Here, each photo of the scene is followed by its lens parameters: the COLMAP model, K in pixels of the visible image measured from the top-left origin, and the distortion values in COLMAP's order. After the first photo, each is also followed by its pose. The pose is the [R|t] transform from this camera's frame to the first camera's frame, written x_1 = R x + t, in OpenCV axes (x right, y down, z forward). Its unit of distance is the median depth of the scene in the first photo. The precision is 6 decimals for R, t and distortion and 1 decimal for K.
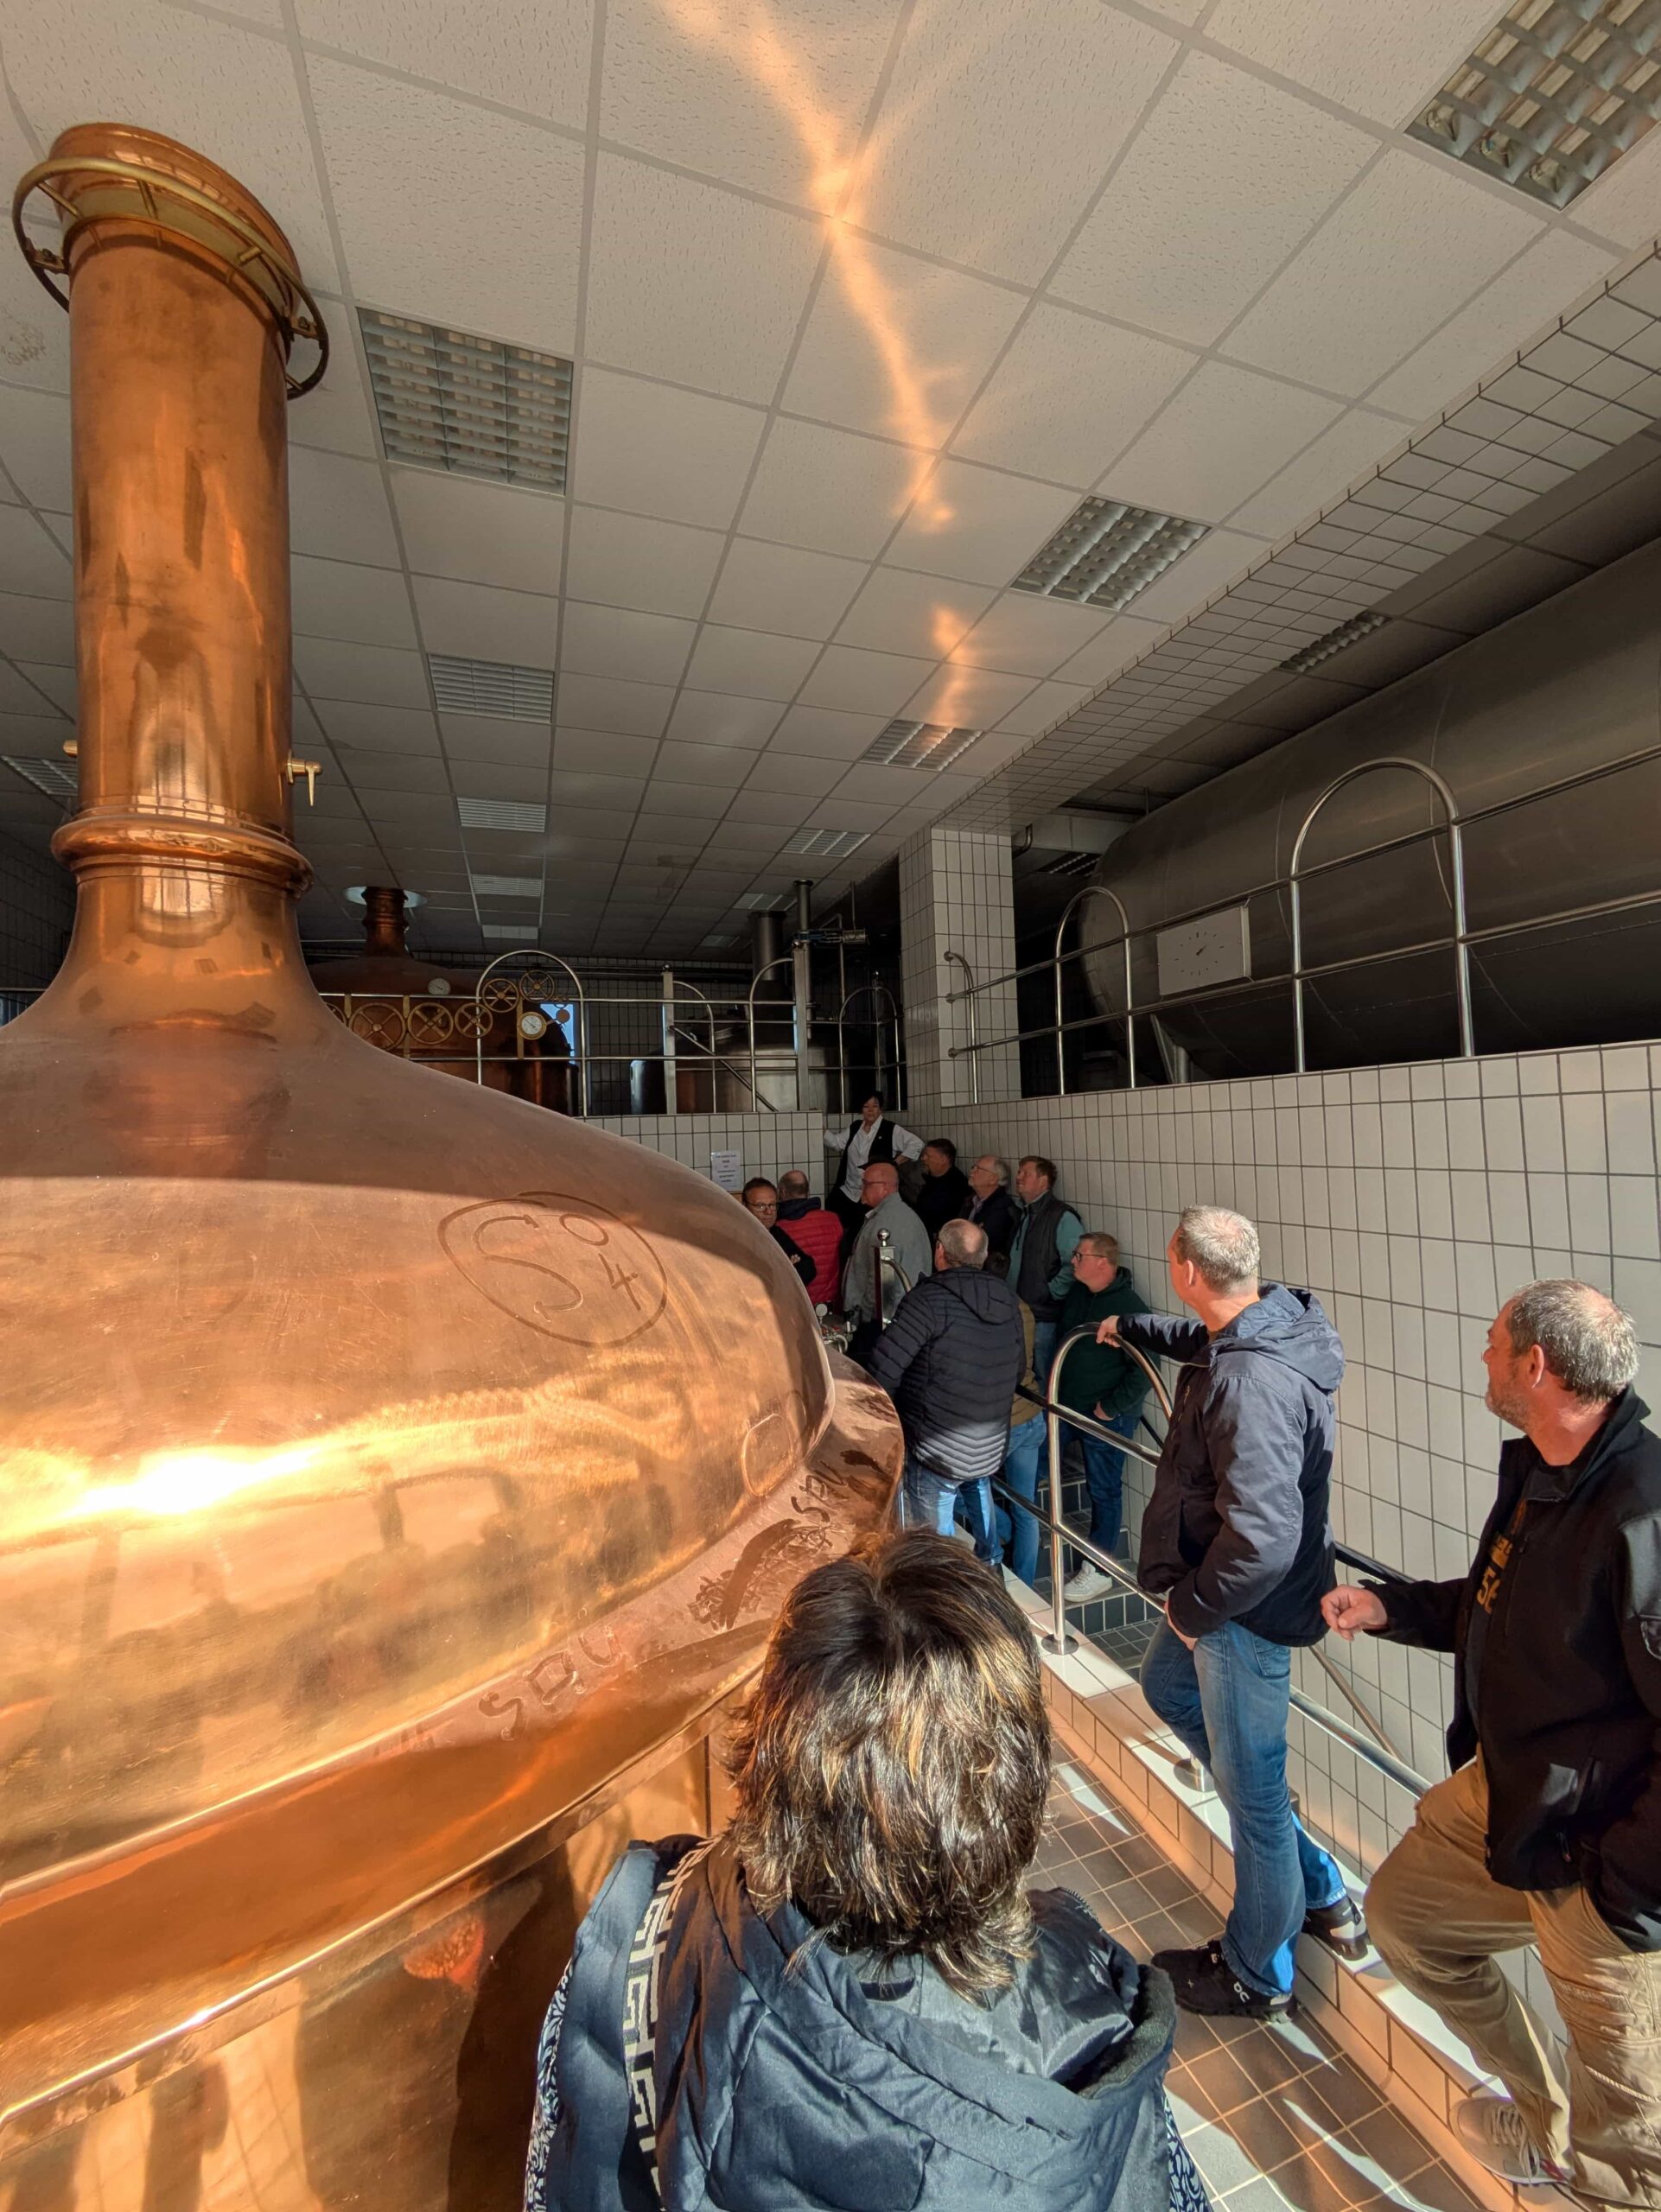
lens RADIAL K [[880.4, 0, 830.5], [0, 880.4, 1106.0], [0, 0, 1]] dist [-0.002421, 0.000110]
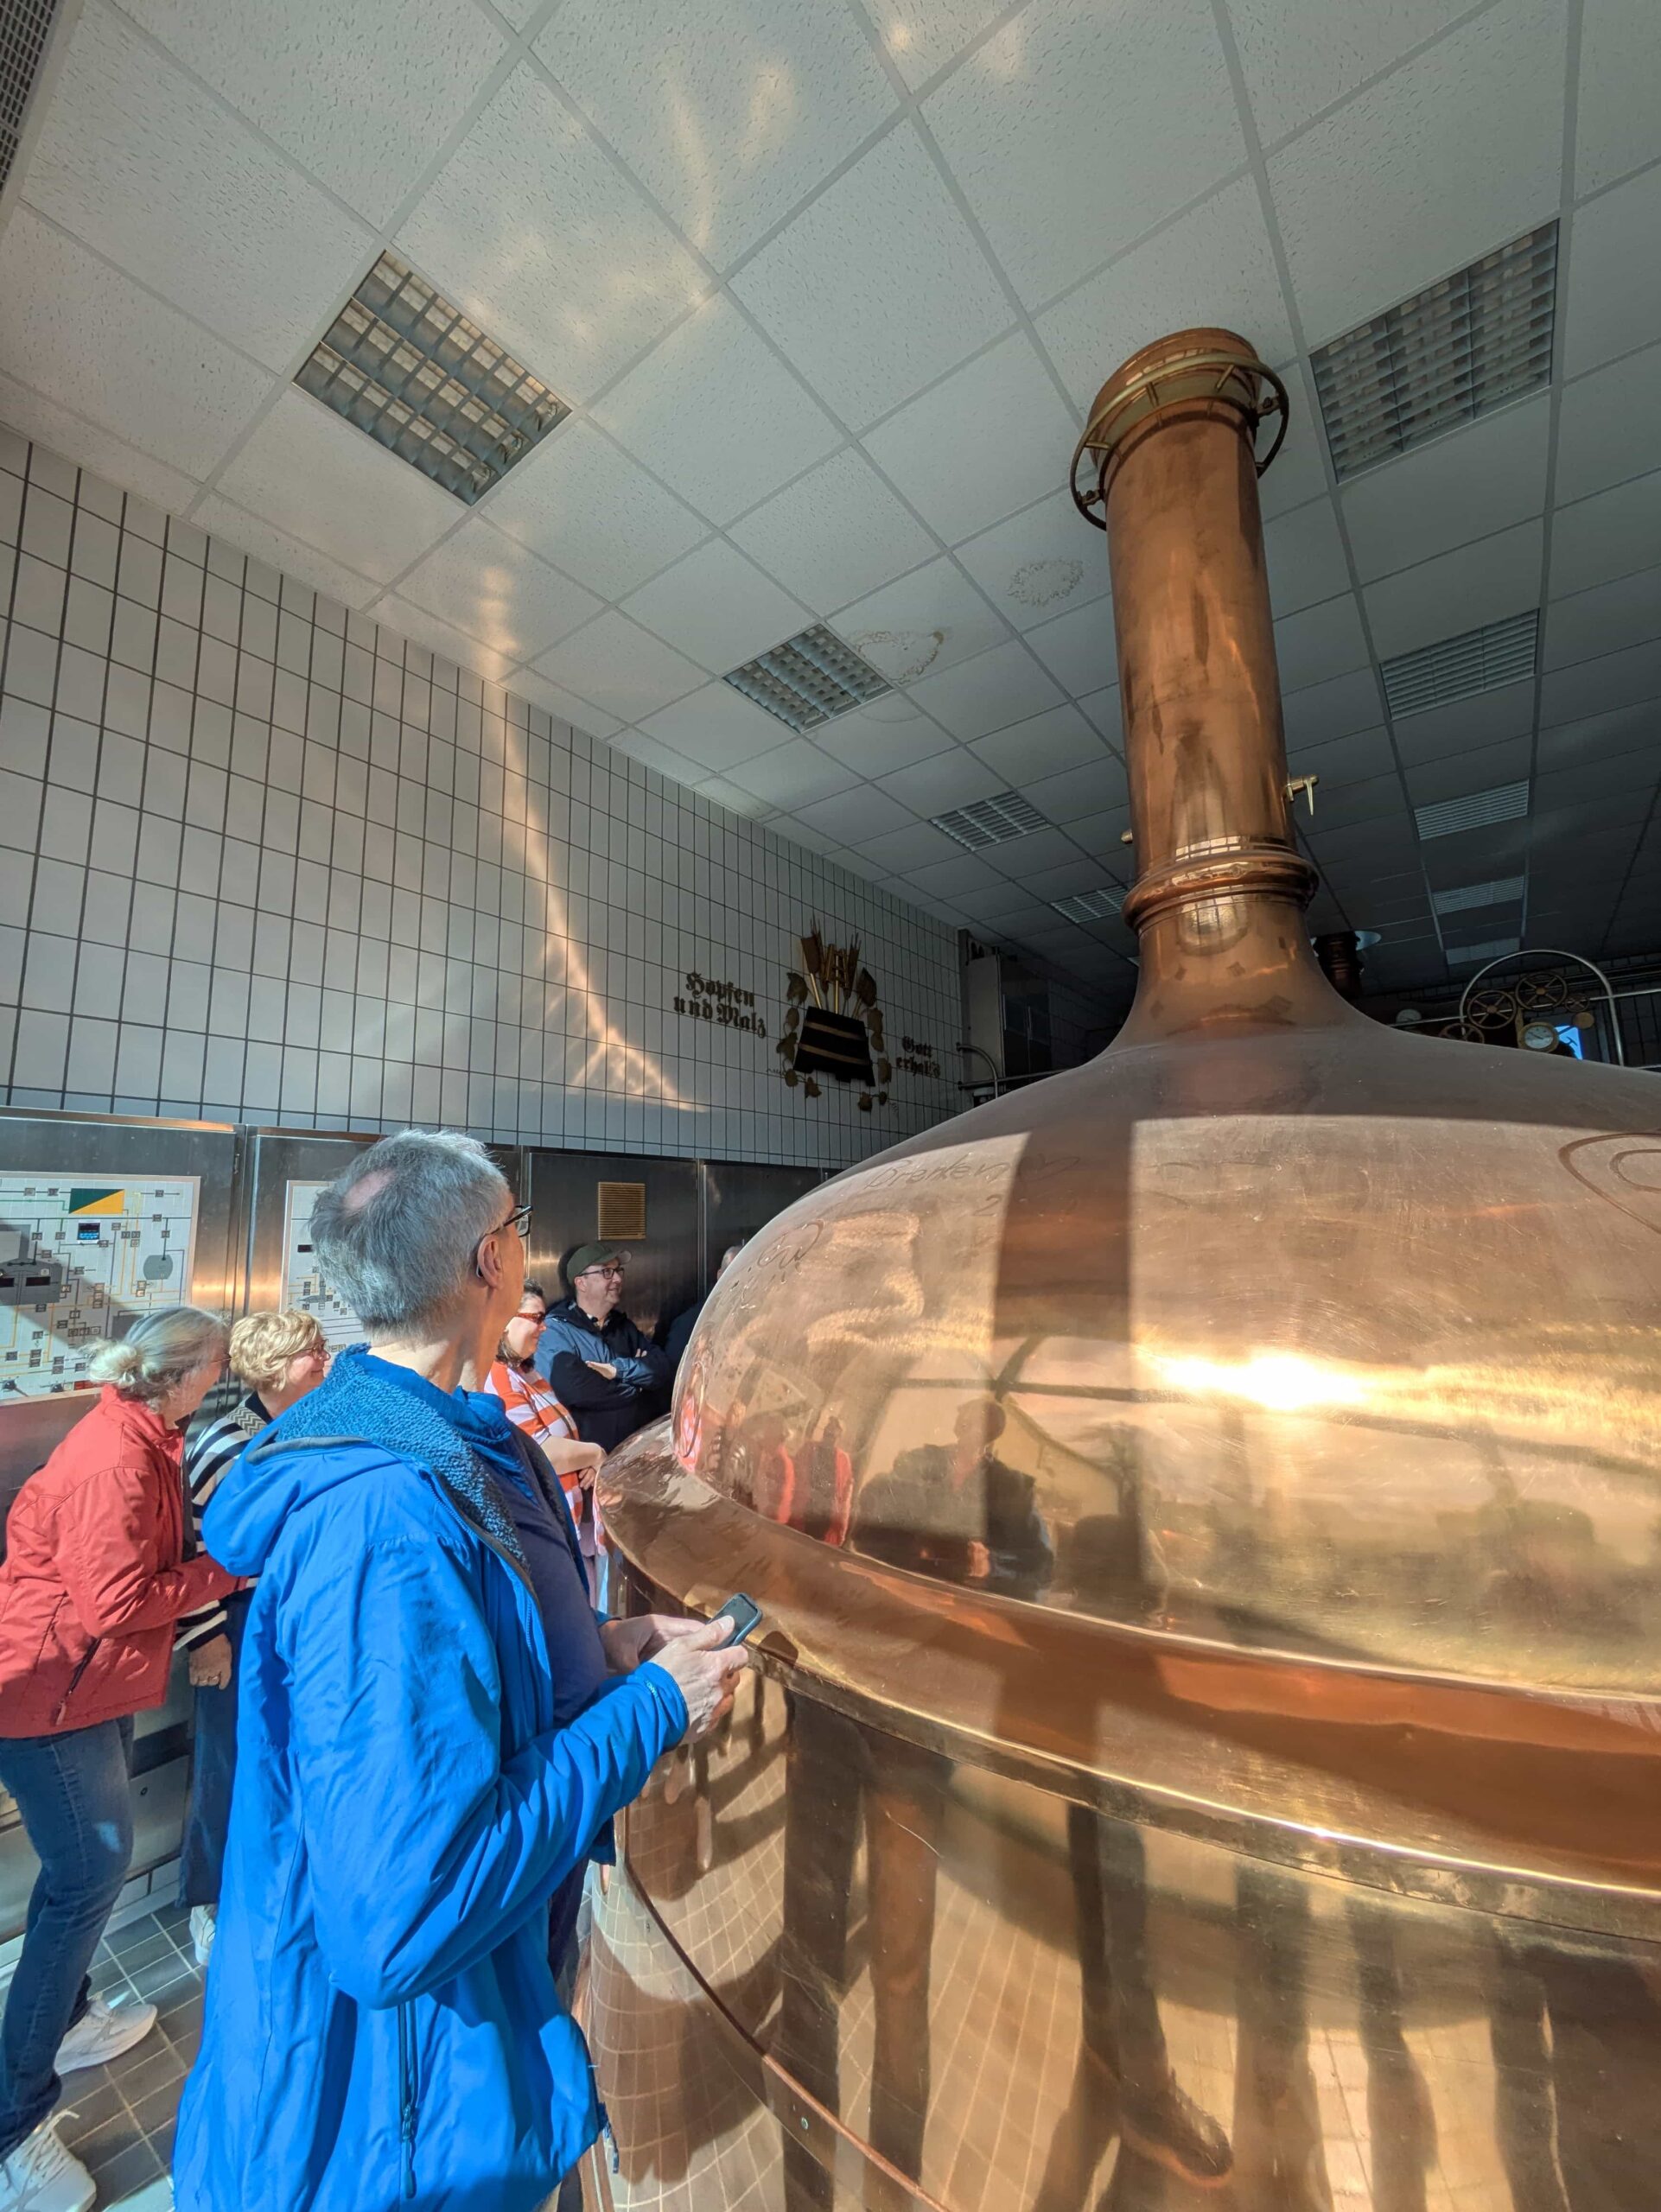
lens RADIAL K [[871.4, 0, 830.5], [0, 871.4, 1106.0], [0, 0, 1]] dist [0.001567, 0.000230]
pose [[0.550898, -0.100970, -0.828442, -0.070767], [0.030670, 0.994433, -0.100805, 0.088663], [0.834009, 0.030125, 0.550928, -0.046491]]
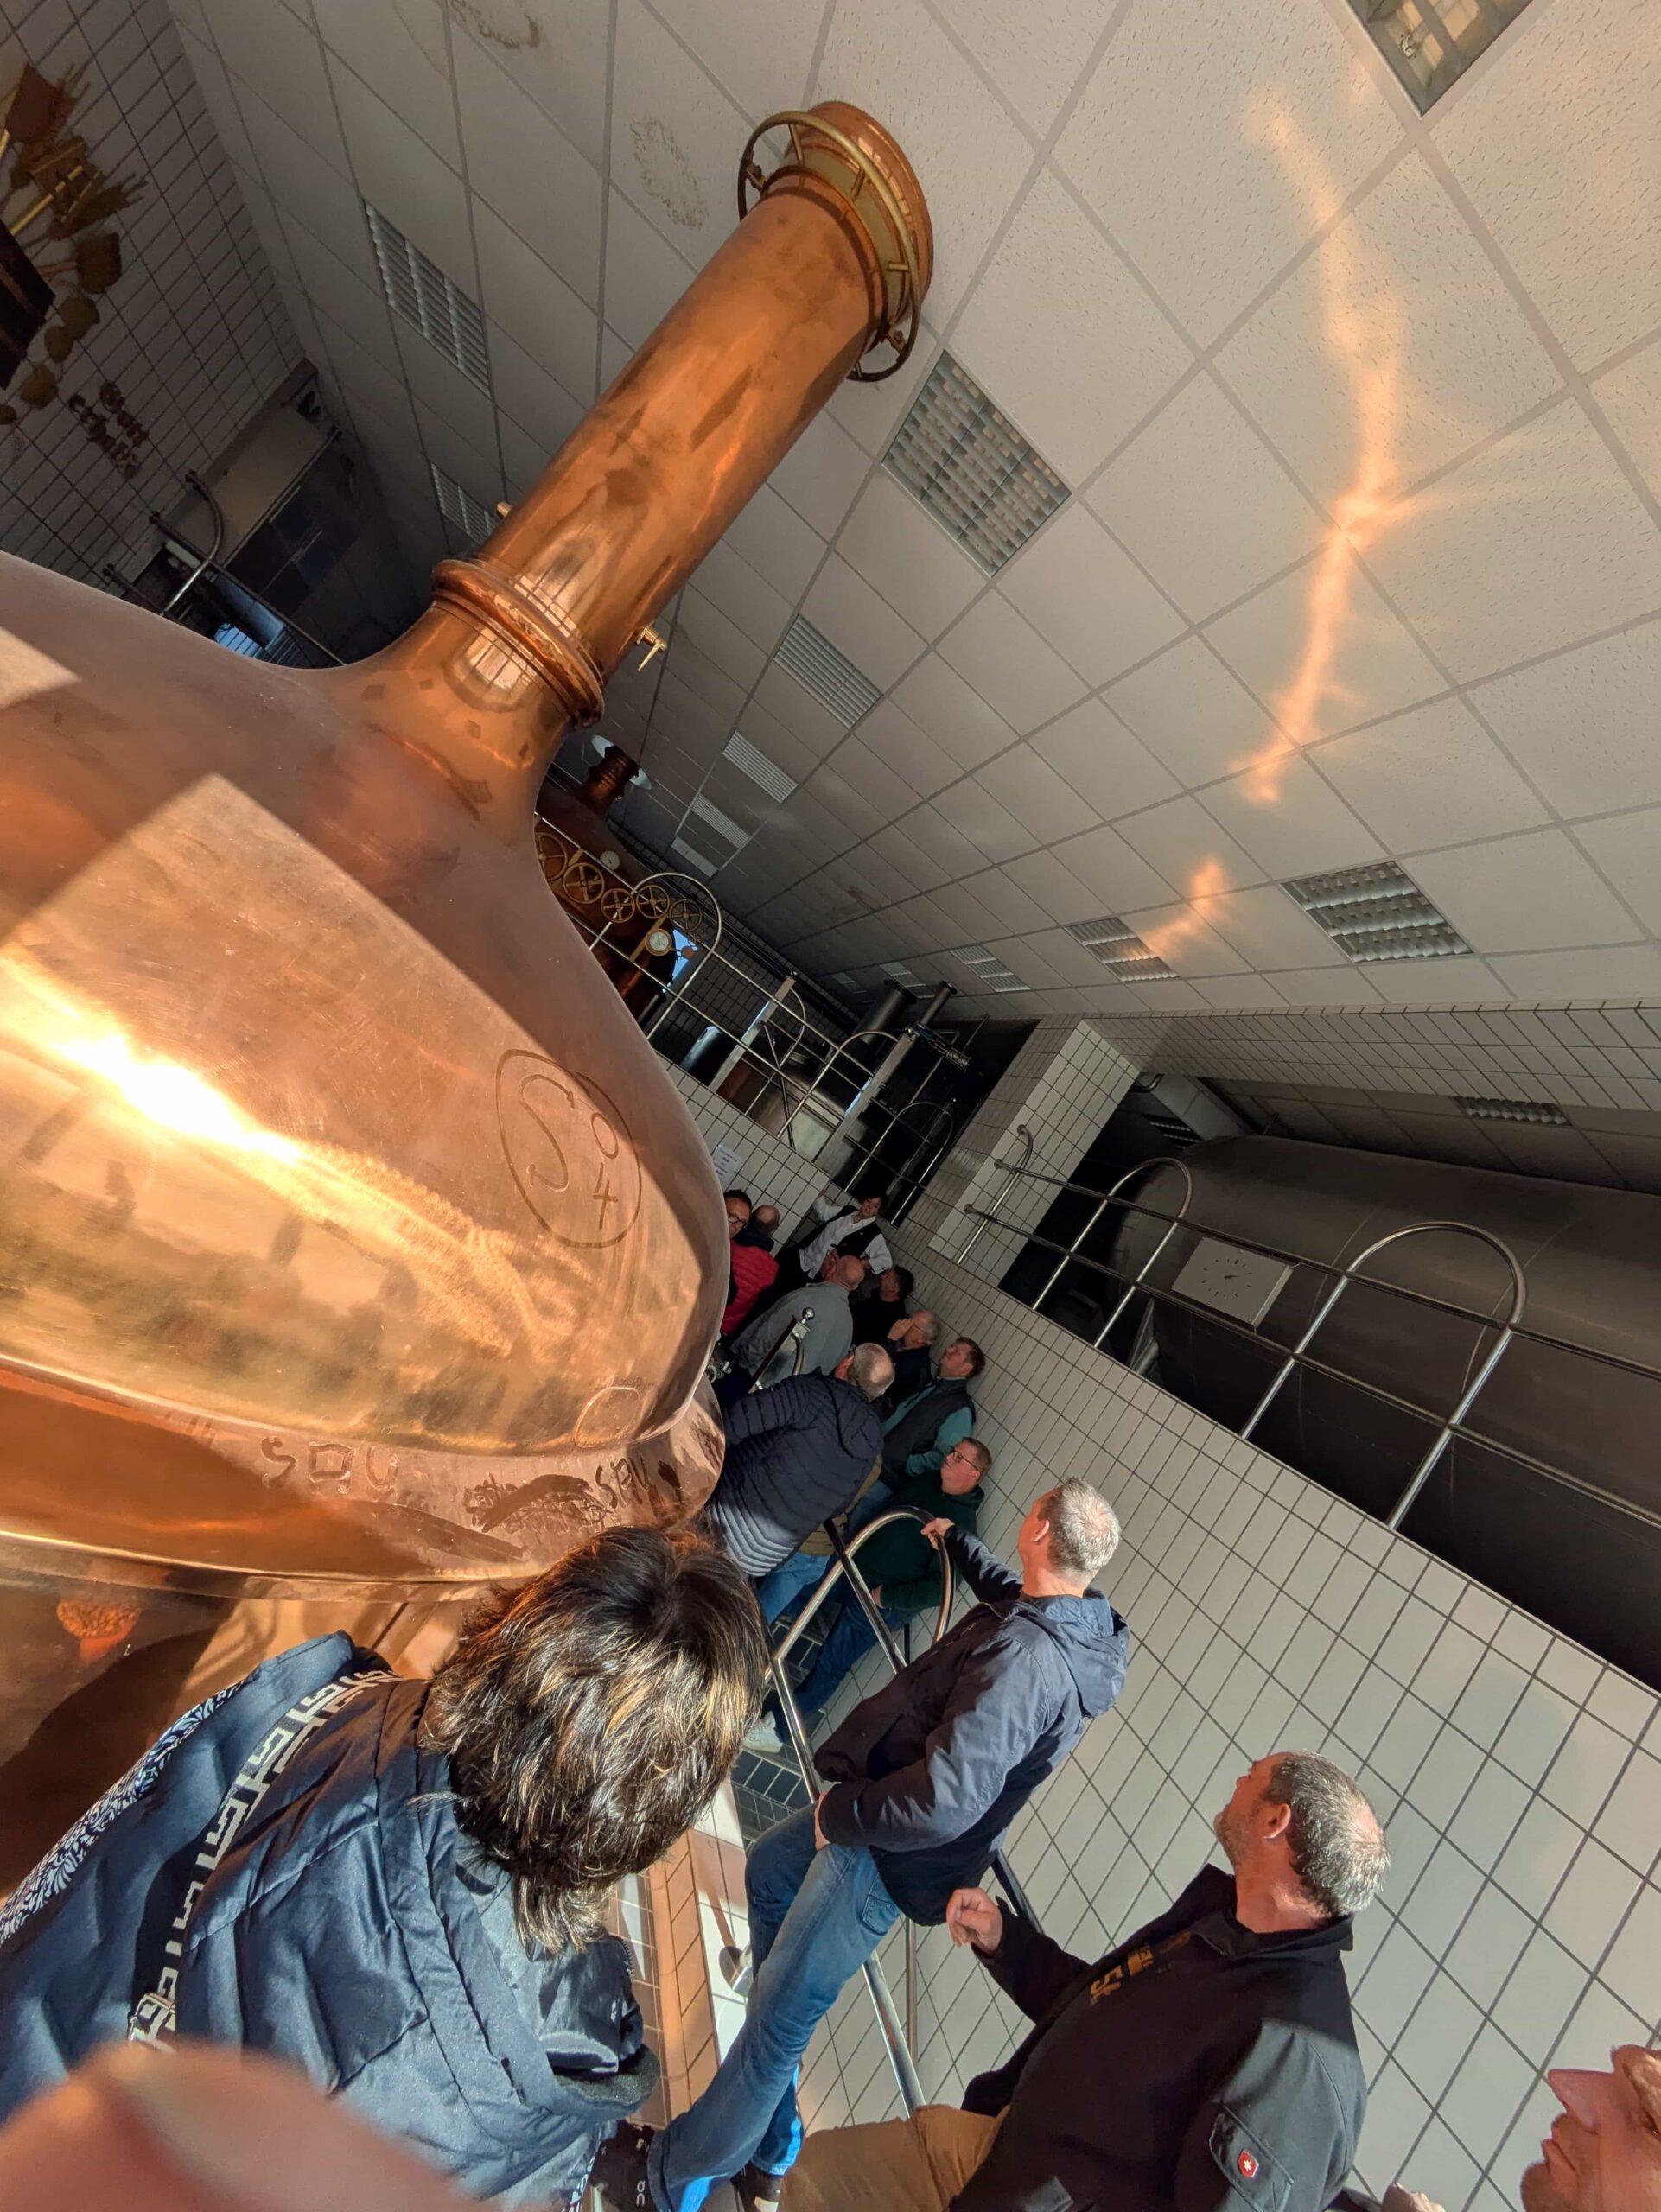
lens RADIAL K [[877.9, 0, 835.3], [0, 877.9, 1107.5], [0, 0, 1]] dist [-0.001808, 0.000514]
pose [[0.798929, 0.599614, -0.046642, -0.021570], [-0.601425, 0.796437, -0.063056, 0.009619], [-0.000661, 0.078429, 0.996919, -0.034009]]
